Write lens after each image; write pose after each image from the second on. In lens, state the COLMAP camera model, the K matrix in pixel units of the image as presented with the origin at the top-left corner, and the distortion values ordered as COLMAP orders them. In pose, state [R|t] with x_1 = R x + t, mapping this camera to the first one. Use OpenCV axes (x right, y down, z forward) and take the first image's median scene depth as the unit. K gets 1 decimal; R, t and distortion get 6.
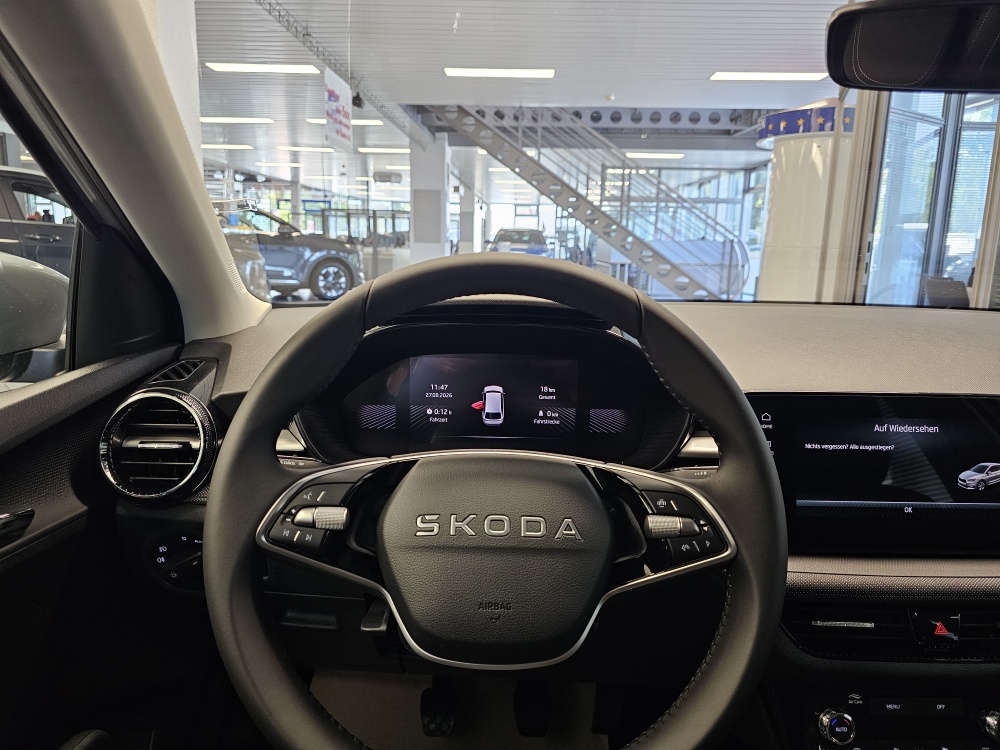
lens RADIAL K [[673.5, 0, 500.8], [0, 673.5, 370.6], [0, 0, 1]] dist [0.063279, -0.067409]
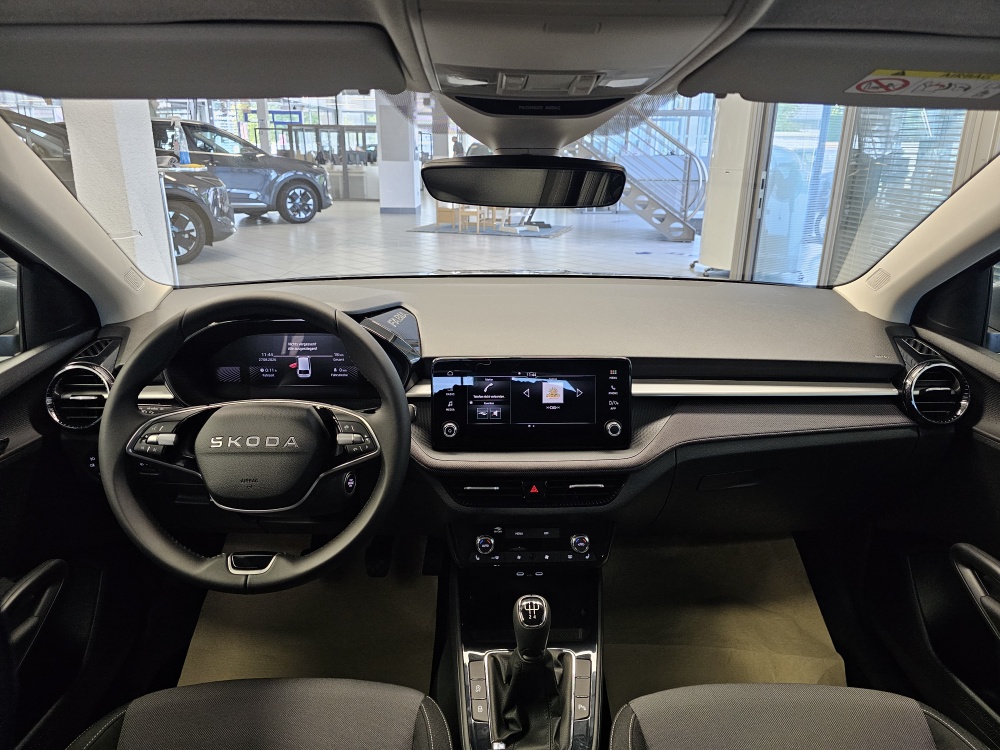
lens RADIAL K [[673.5, 0, 500.8], [0, 673.5, 370.6], [0, 0, 1]] dist [0.063279, -0.067409]
pose [[0.999610, -0.020766, 0.018674, 0.399159], [0.018261, 0.991926, 0.125500, -0.119820], [-0.021130, -0.125110, 0.991918, -0.542090]]
